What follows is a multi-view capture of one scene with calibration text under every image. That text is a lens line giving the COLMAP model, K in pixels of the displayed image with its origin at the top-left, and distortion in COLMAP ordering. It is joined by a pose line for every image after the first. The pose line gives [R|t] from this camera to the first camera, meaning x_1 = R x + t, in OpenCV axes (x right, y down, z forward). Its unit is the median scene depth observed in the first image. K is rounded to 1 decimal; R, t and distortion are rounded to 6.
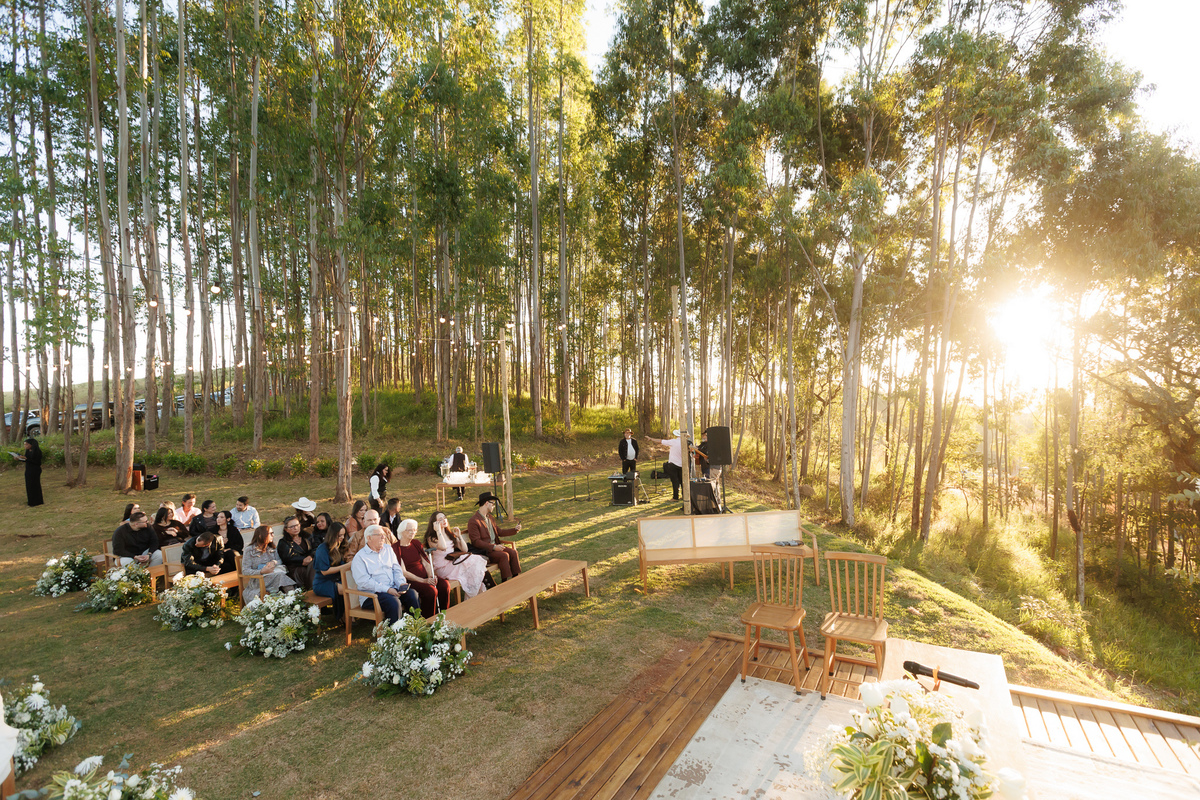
lens RADIAL K [[538.6, 0, 603.1], [0, 538.6, 398.8], [0, 0, 1]] dist [-0.000178, -0.001045]
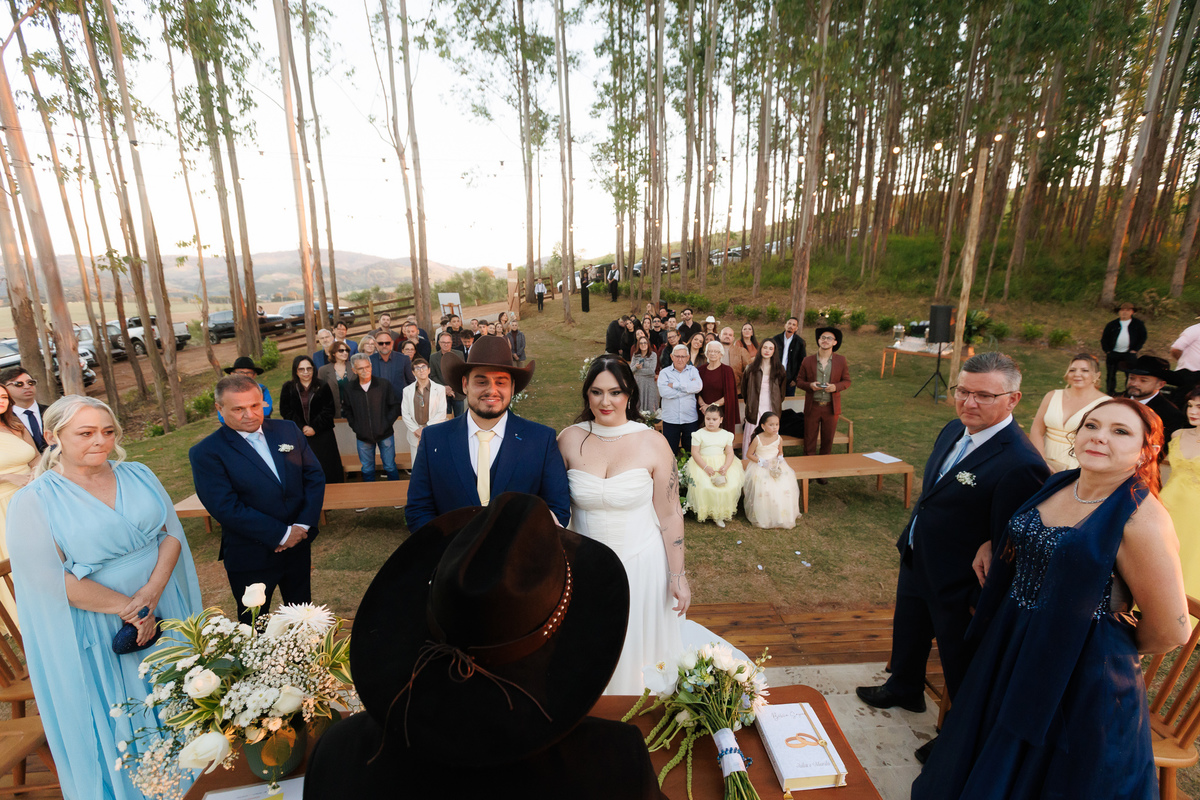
lens RADIAL K [[538.6, 0, 602.2], [0, 538.6, 400.4], [0, 0, 1]] dist [-0.000178, -0.001045]
pose [[0.573986, 0.219546, -0.788885, 0.366341], [0.005510, 0.962331, 0.271825, -0.010309], [0.818846, -0.160371, 0.551155, 0.242057]]
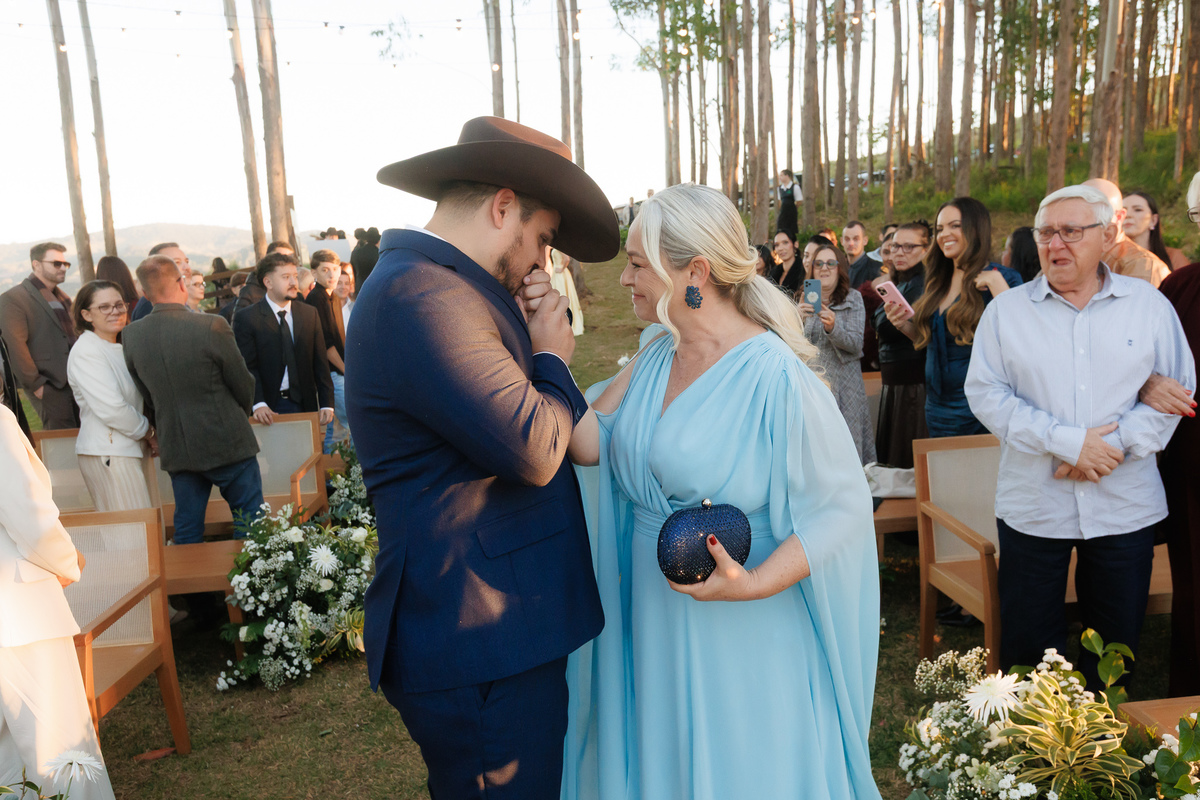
lens RADIAL K [[916.6, 0, 607.0], [0, 916.6, 399.0], [0, 0, 1]] dist [0.004980, -0.007359]
pose [[0.552354, 0.149002, -0.820185, -0.130146], [0.046697, 0.976820, 0.208906, 0.161510], [0.832301, -0.153690, 0.532593, 0.537825]]
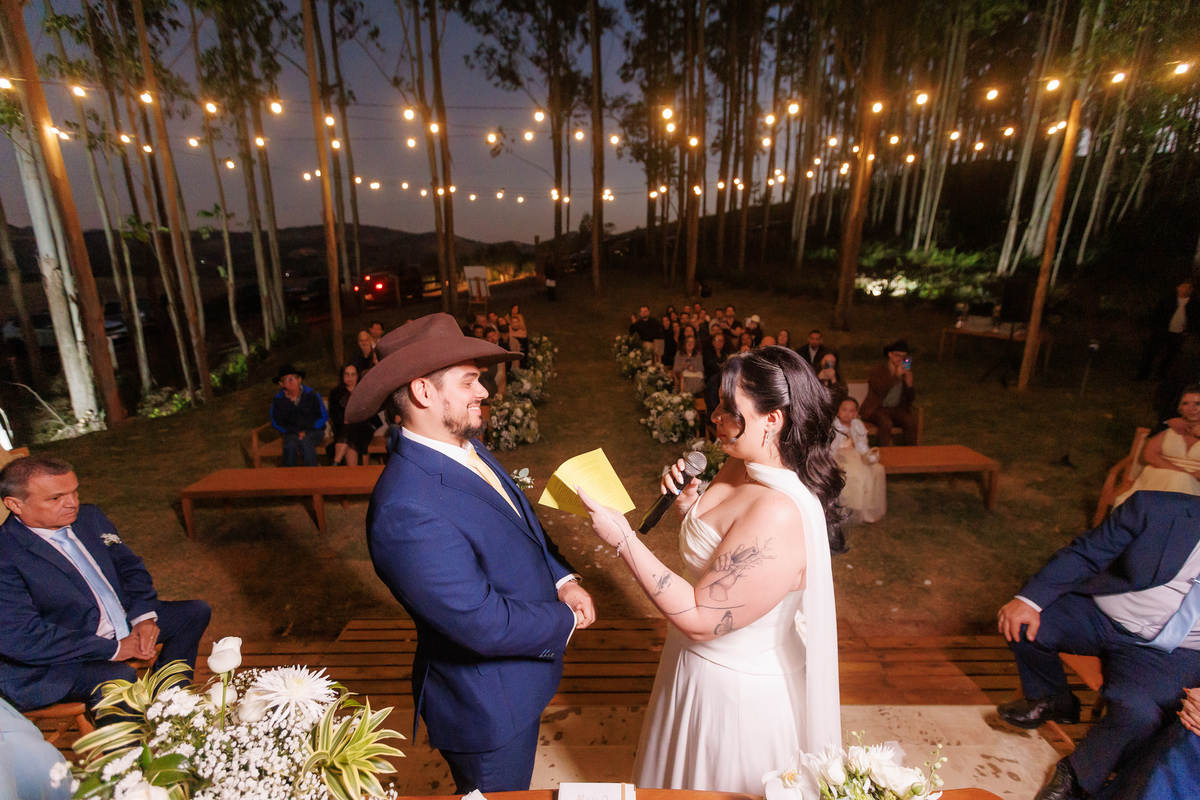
lens RADIAL K [[538.6, 0, 594.9], [0, 538.6, 408.4], [0, 0, 1]] dist [-0.000178, -0.001045]
pose [[0.525772, 0.272796, -0.805696, 0.268517], [0.004888, 0.946196, 0.323557, 0.012929], [0.850611, -0.174056, 0.496150, 0.265751]]
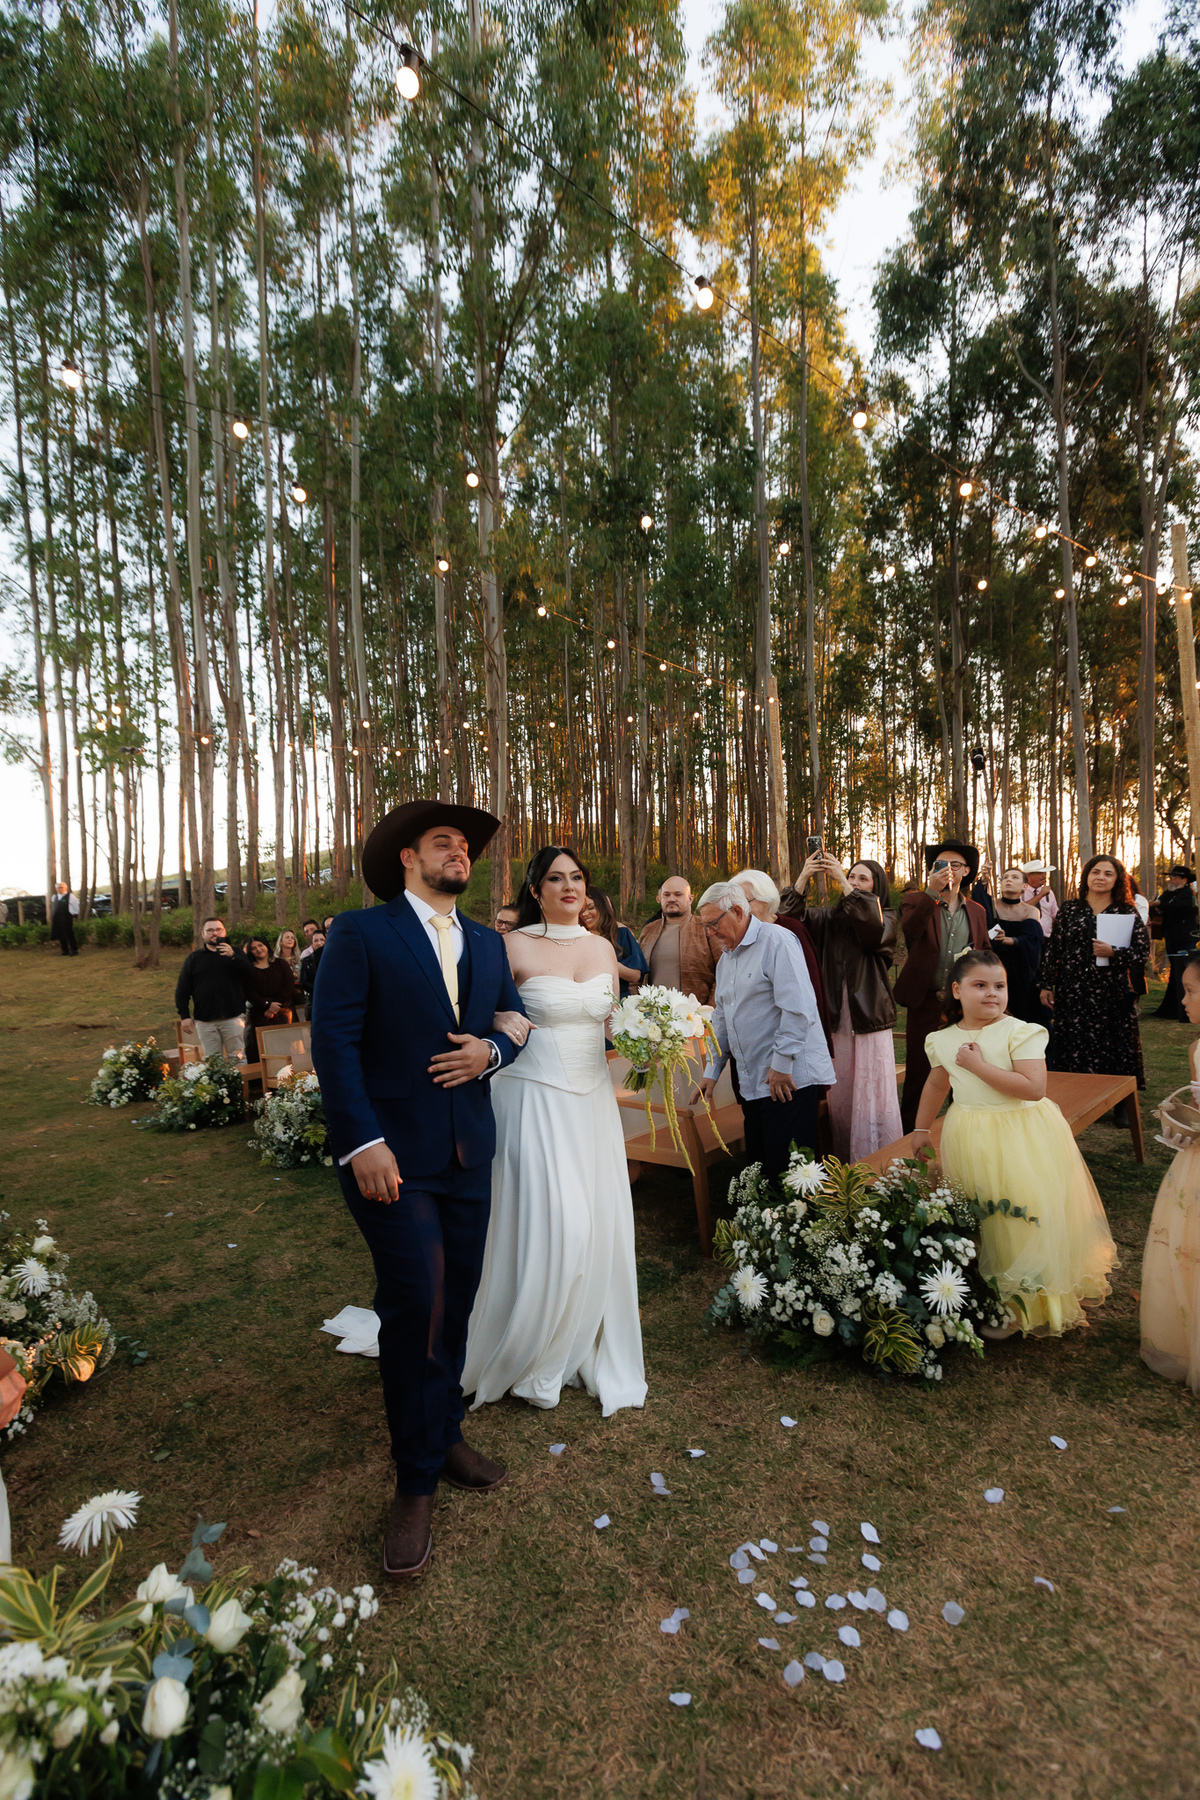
lens RADIAL K [[807.9, 0, 600.0], [0, 807.9, 896.8], [0, 0, 1]] dist [-0.000178, -0.001045]
pose [[0.963278, -0.013639, -0.268159, -0.301309], [0.015405, 0.999871, 0.004481, 0.180312], [0.268063, -0.008447, 0.963364, 0.344417]]
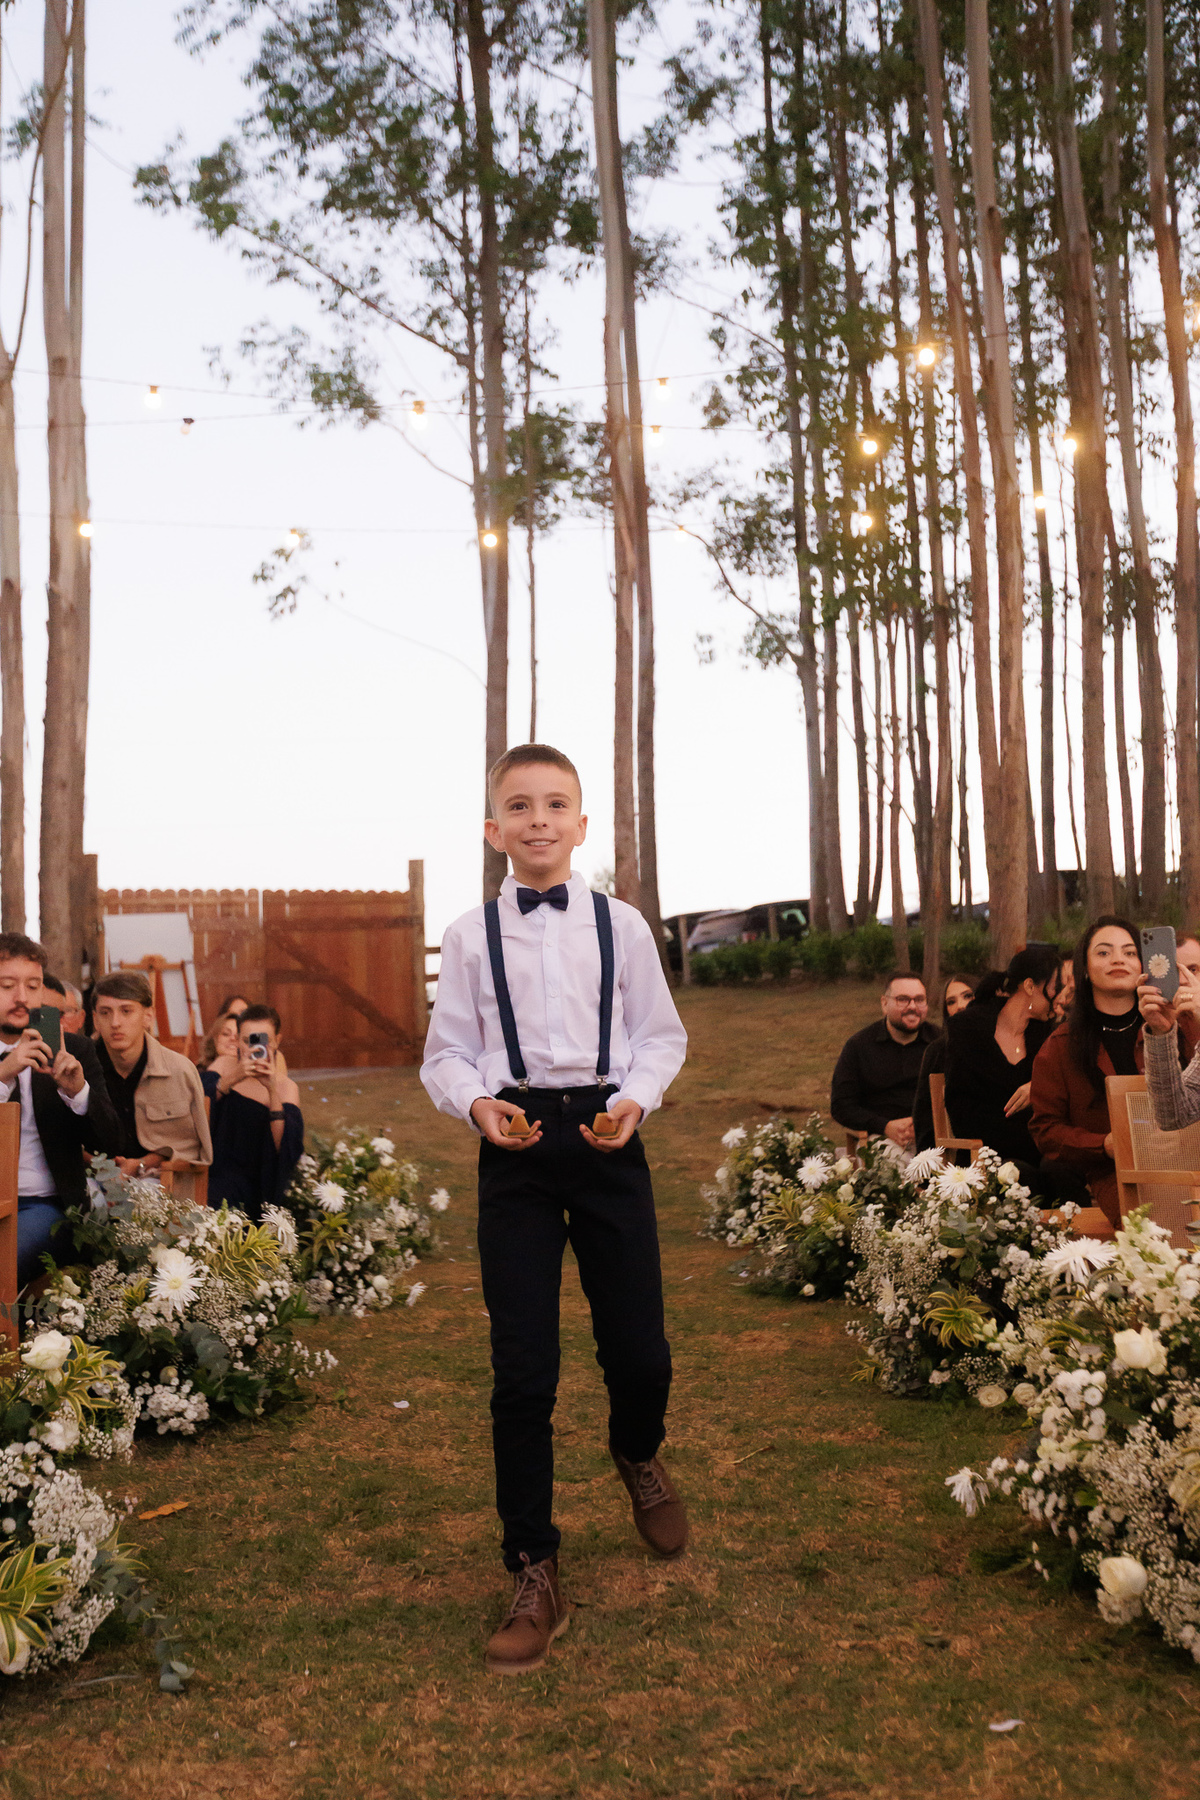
lens RADIAL K [[1743.3, 0, 591.6], [0, 1743.3, 907.6], [0, 0, 1]] dist [-0.000242, 0.000000]
pose [[0.503494, -0.033400, -0.863353, -0.277644], [0.024170, 0.999406, -0.024568, 0.284921], [0.863660, -0.008497, 0.504002, 0.618725]]
